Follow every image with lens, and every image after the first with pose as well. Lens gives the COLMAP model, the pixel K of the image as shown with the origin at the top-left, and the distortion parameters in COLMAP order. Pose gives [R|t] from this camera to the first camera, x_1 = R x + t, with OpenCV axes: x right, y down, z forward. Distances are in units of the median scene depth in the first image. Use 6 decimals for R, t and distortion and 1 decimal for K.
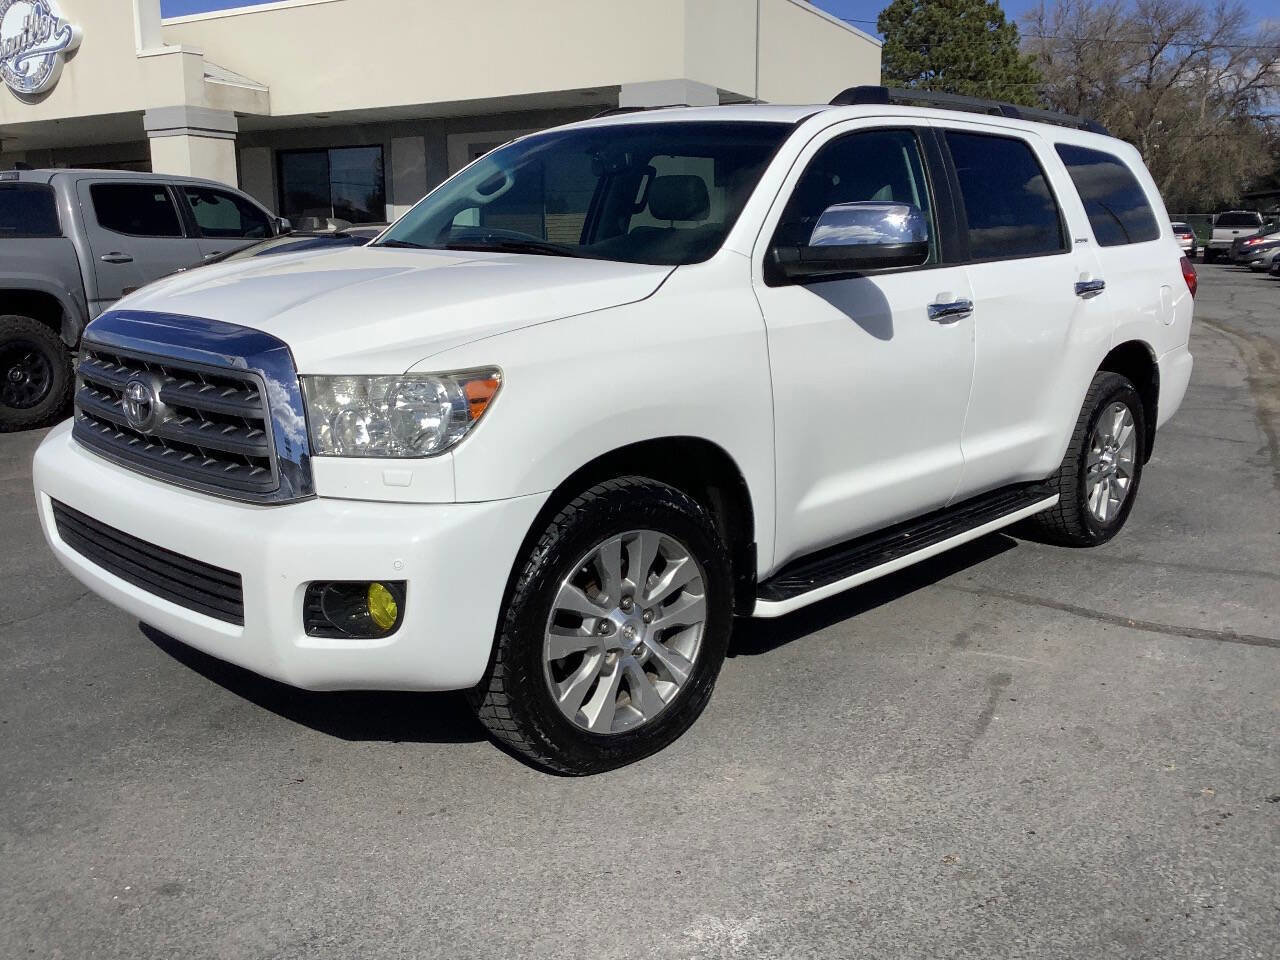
lens RADIAL K [[1176.5, 0, 645.1], [0, 1176.5, 457.3], [0, 0, 1]] dist [0.029846, 0.000000]
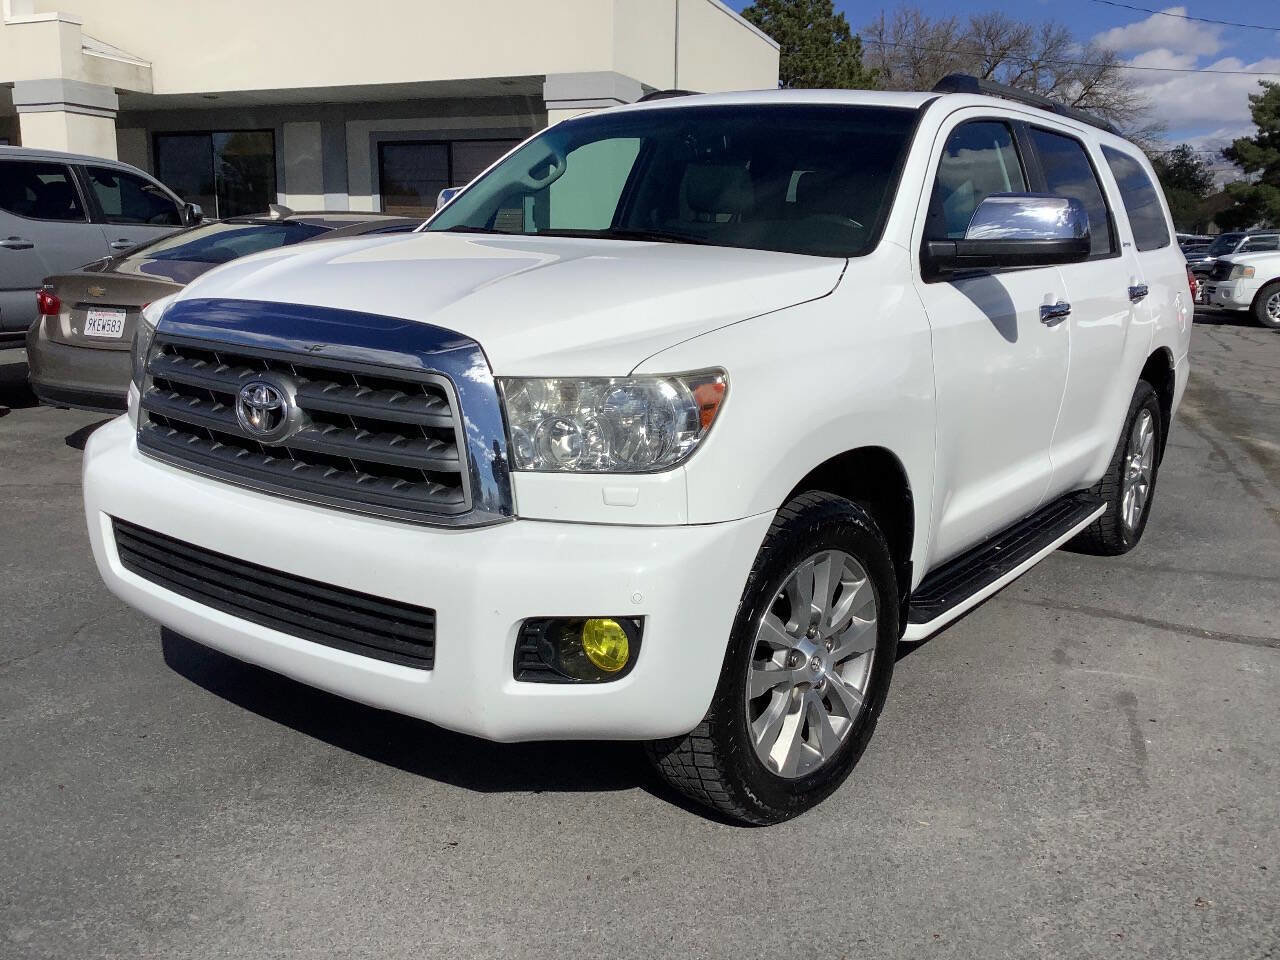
lens RADIAL K [[1176.5, 0, 637.7], [0, 1176.5, 476.2], [0, 0, 1]] dist [0.029846, 0.000000]
pose [[0.991233, -0.004445, 0.132048, -0.234379], [0.002686, 0.999905, 0.013501, -0.006888], [-0.132096, -0.013028, 0.991151, 0.109401]]
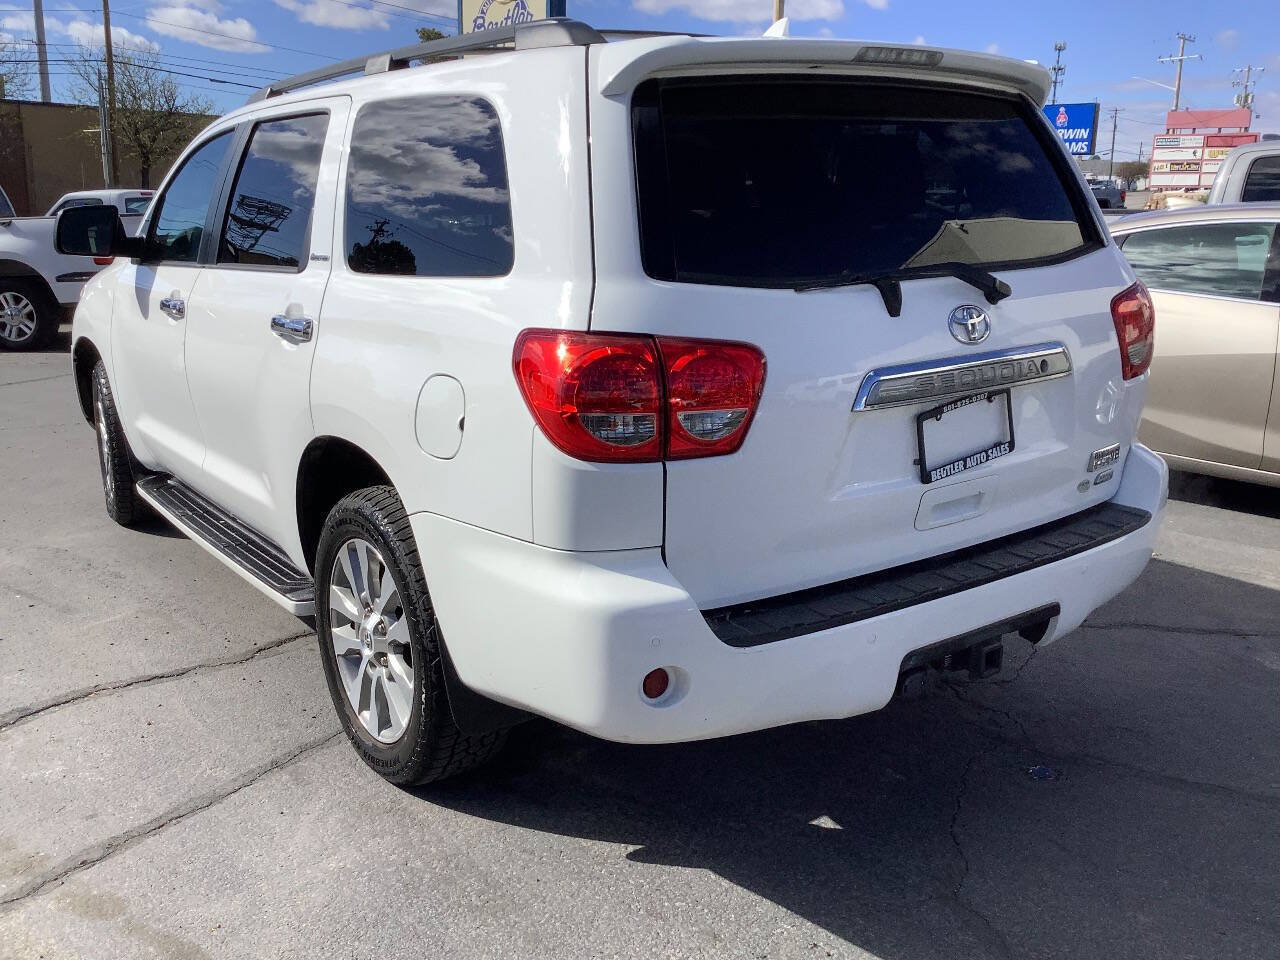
lens RADIAL K [[1176.5, 0, 645.2], [0, 1176.5, 482.4], [0, 0, 1]] dist [0.029846, 0.000000]
pose [[-0.199795, 0.235656, -0.951077, 1.378620], [-0.180994, 0.945068, 0.272189, -0.388644], [0.962976, 0.226521, -0.146168, 1.826023]]
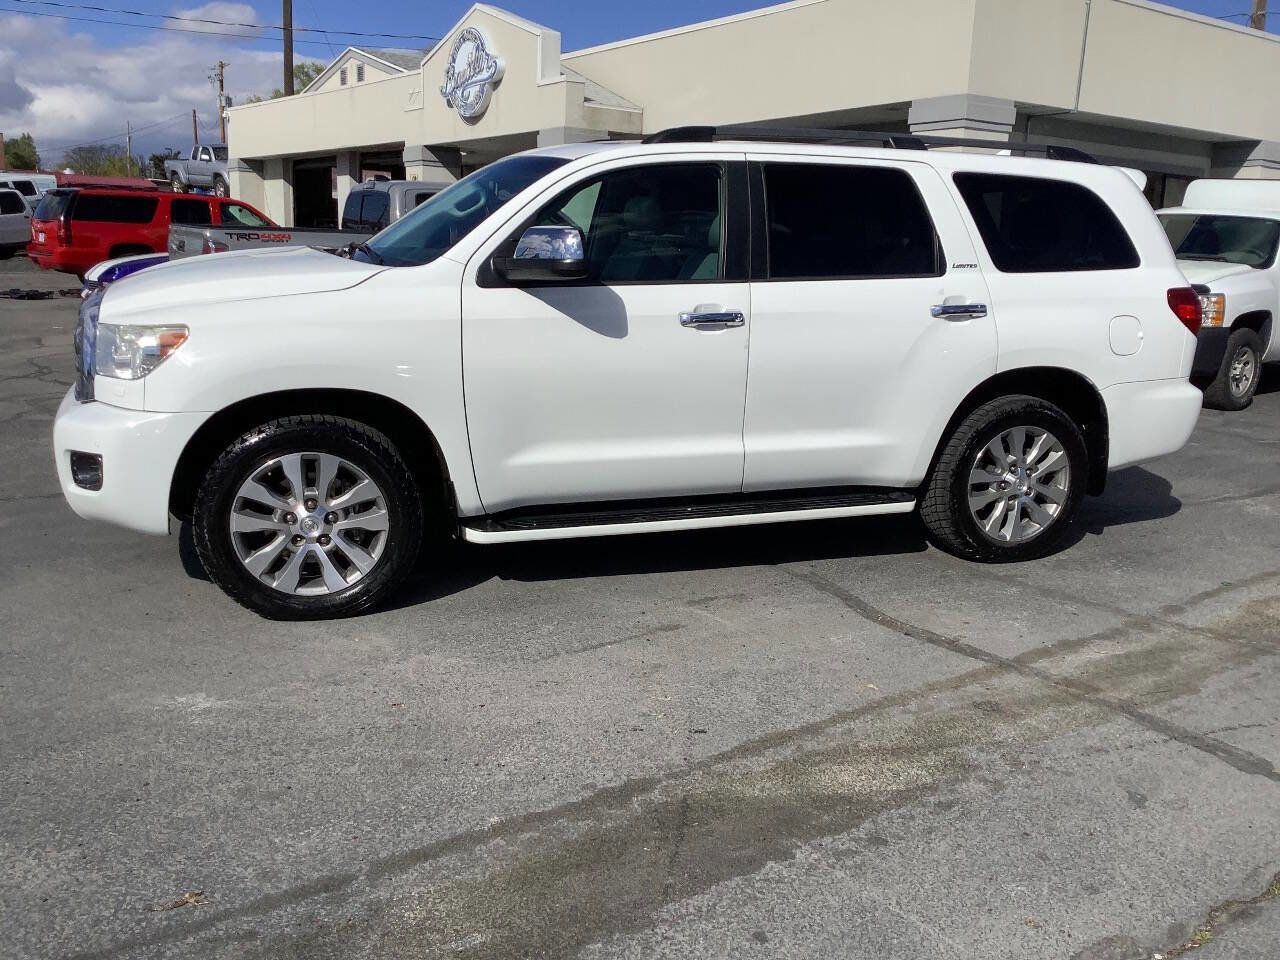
lens RADIAL K [[1176.5, 0, 644.7], [0, 1176.5, 469.1], [0, 0, 1]] dist [0.029846, 0.000000]
pose [[0.897766, 0.116059, -0.424907, 0.815232], [-0.114052, 0.993014, 0.030257, -0.004326], [0.425451, 0.021298, 0.904731, -0.090275]]
